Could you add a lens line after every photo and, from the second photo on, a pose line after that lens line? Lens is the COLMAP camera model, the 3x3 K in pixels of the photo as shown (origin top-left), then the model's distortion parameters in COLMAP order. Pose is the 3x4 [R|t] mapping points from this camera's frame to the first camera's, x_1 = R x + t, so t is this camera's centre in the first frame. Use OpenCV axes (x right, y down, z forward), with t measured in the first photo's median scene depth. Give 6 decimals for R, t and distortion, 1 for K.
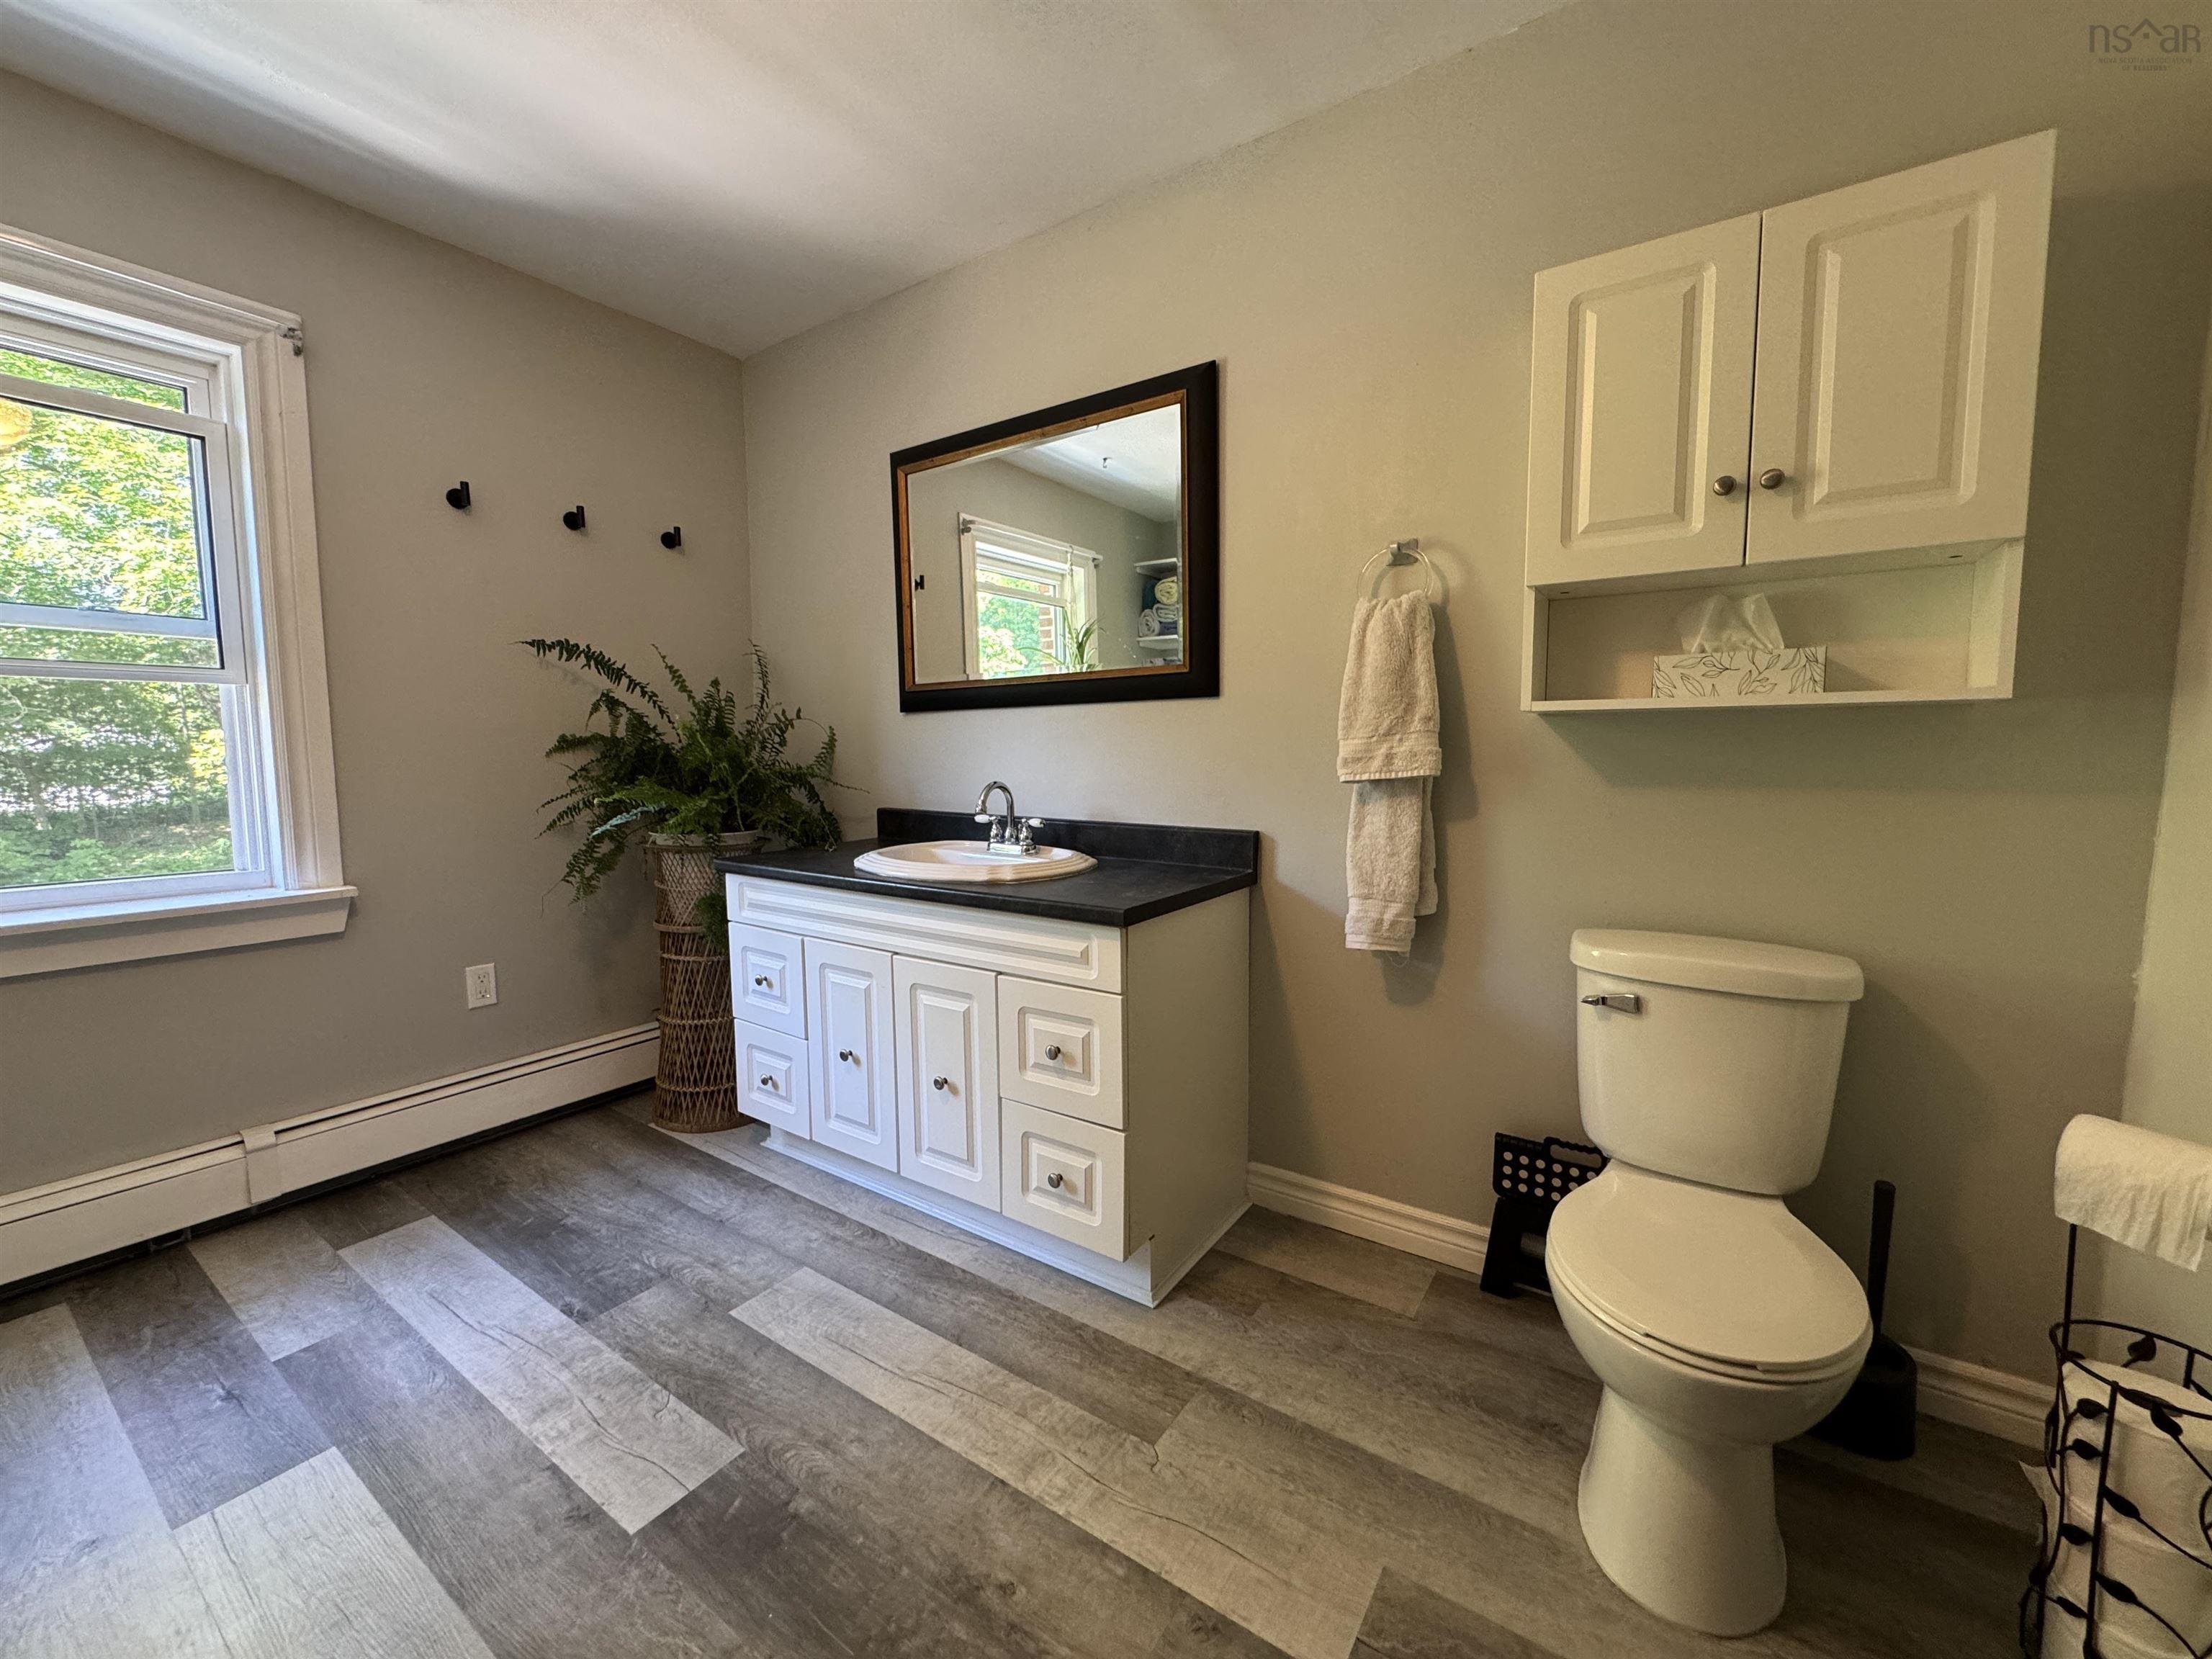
lens RADIAL K [[879.2, 0, 1108.5], [0, 879.2, 824.3], [0, 0, 1]] dist [-0.000289, 0.000166]
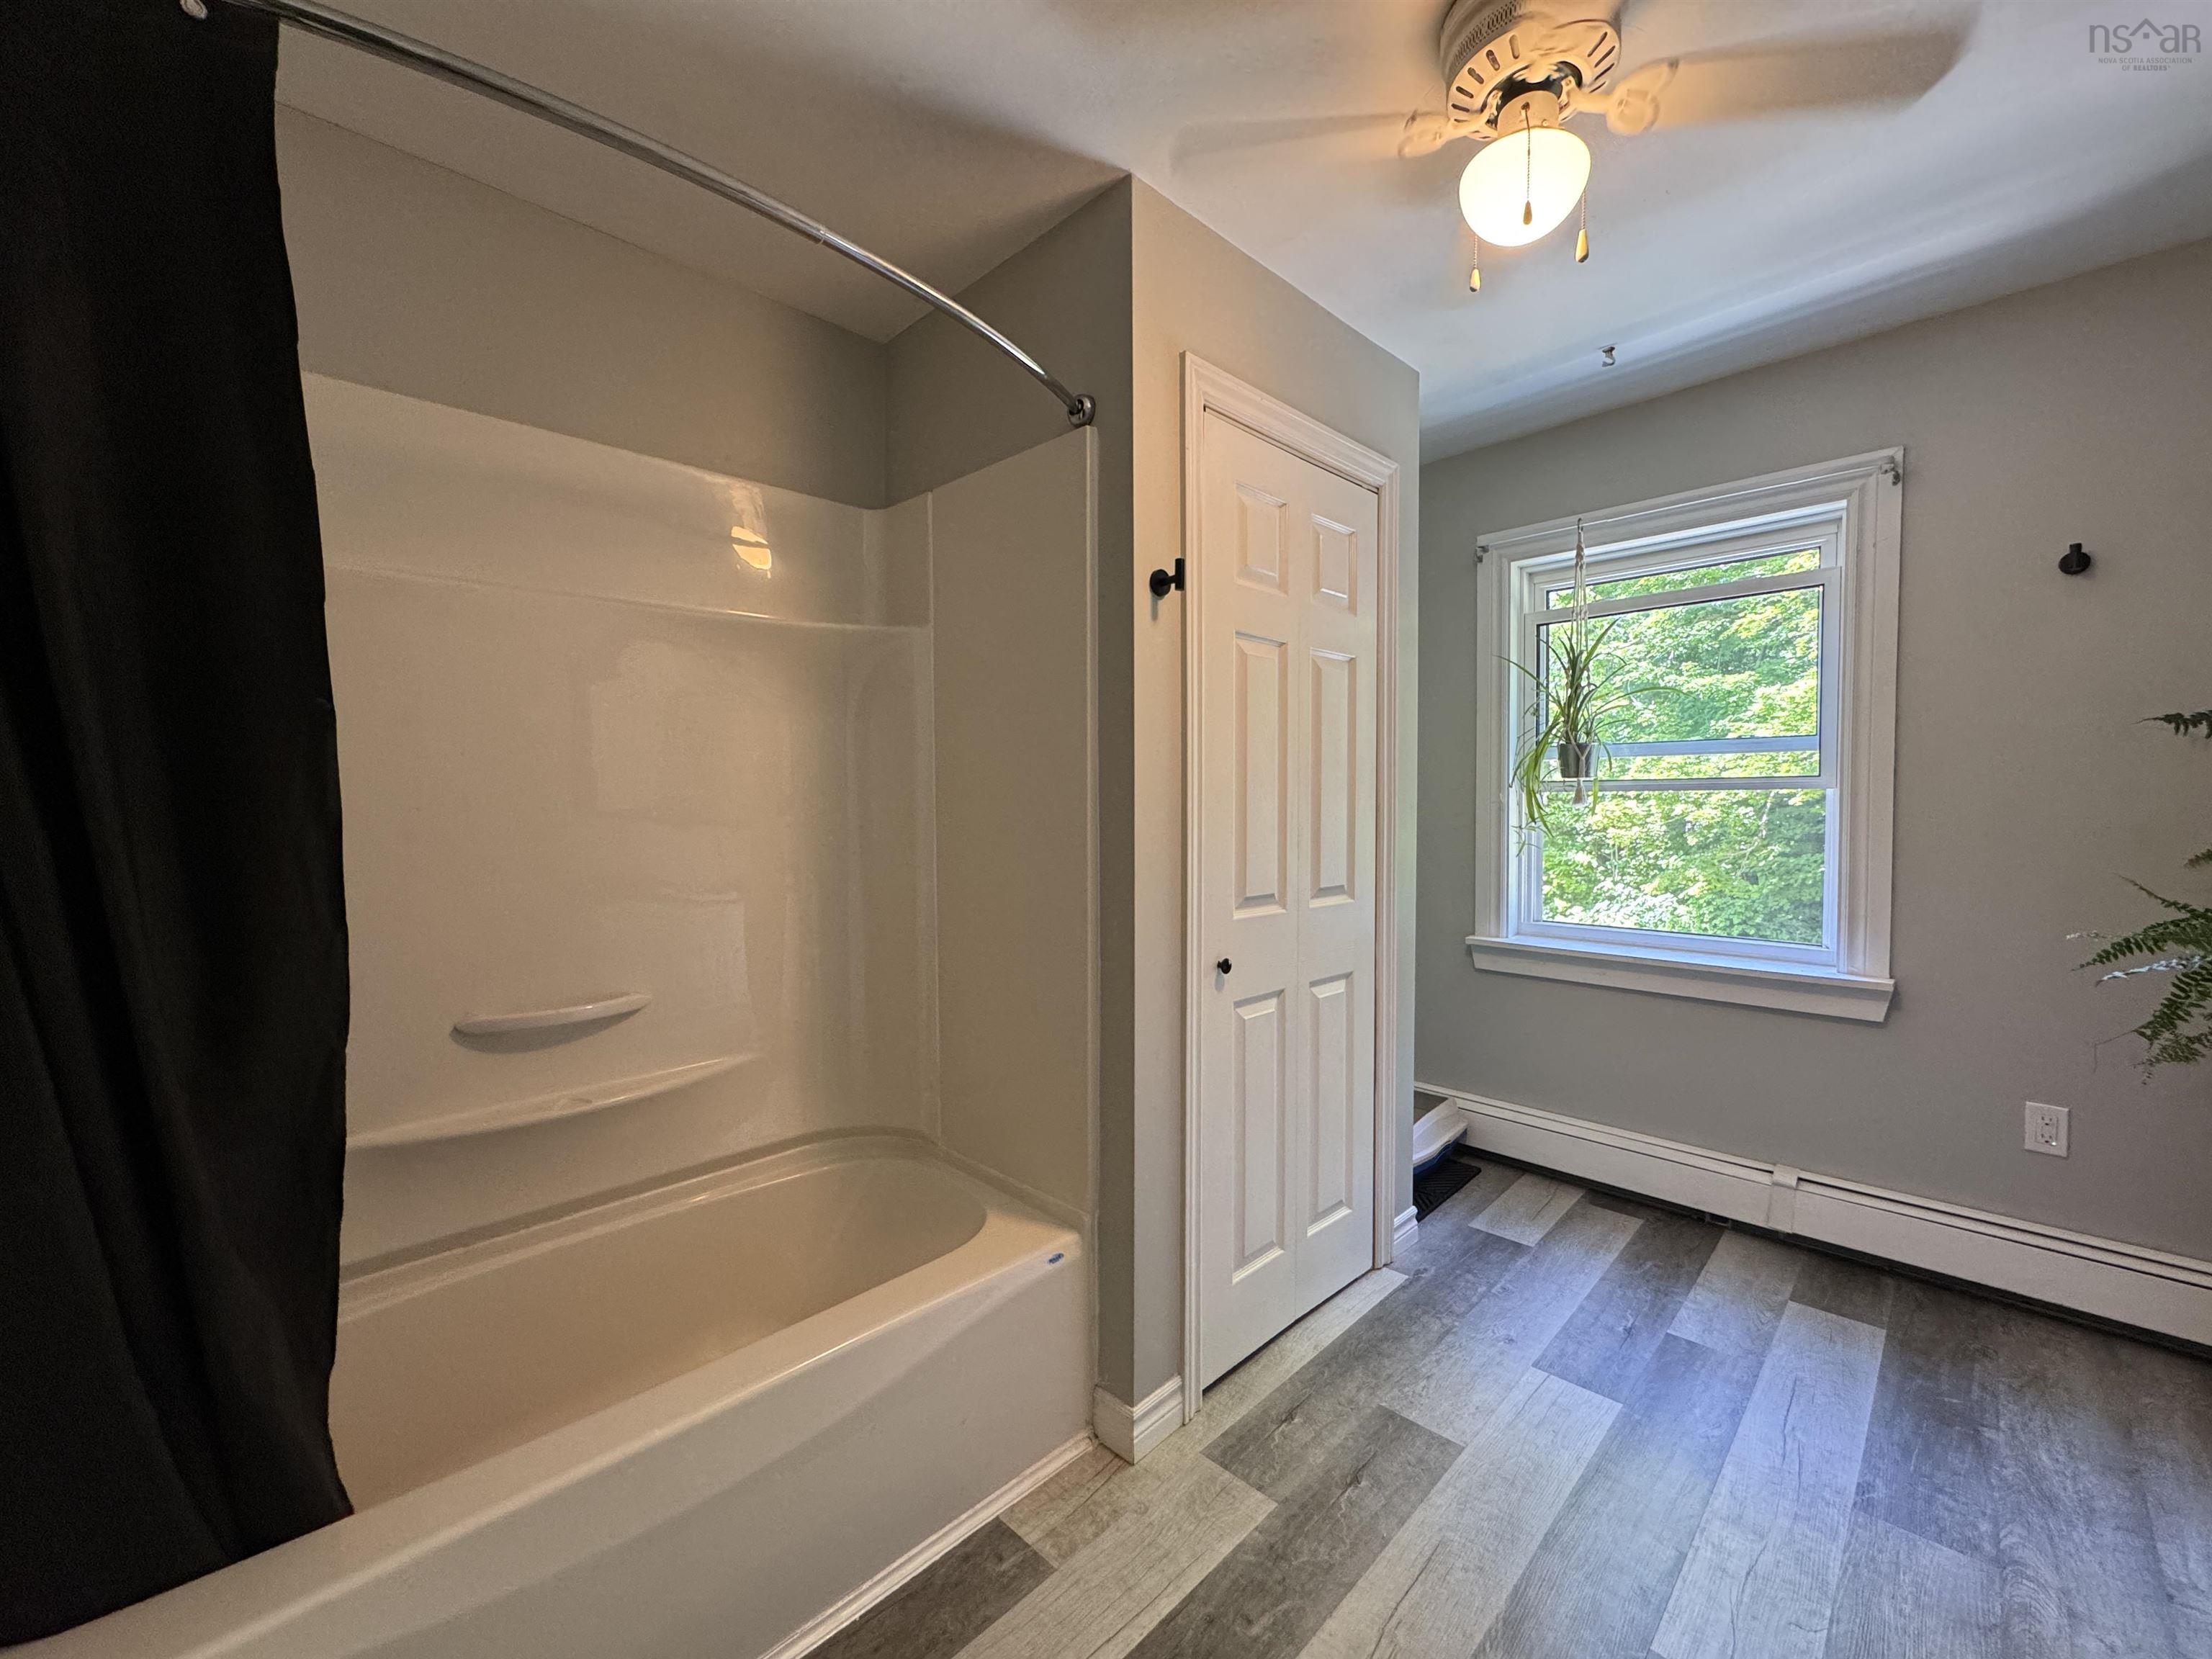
lens RADIAL K [[879.2, 0, 1108.5], [0, 879.2, 831.0], [0, 0, 1]] dist [-0.000289, 0.000166]
pose [[-0.184633, 0.038160, -0.982066, 0.350113], [-0.079859, 0.995359, 0.053691, -0.096389], [0.979558, 0.088340, -0.180729, 0.305032]]
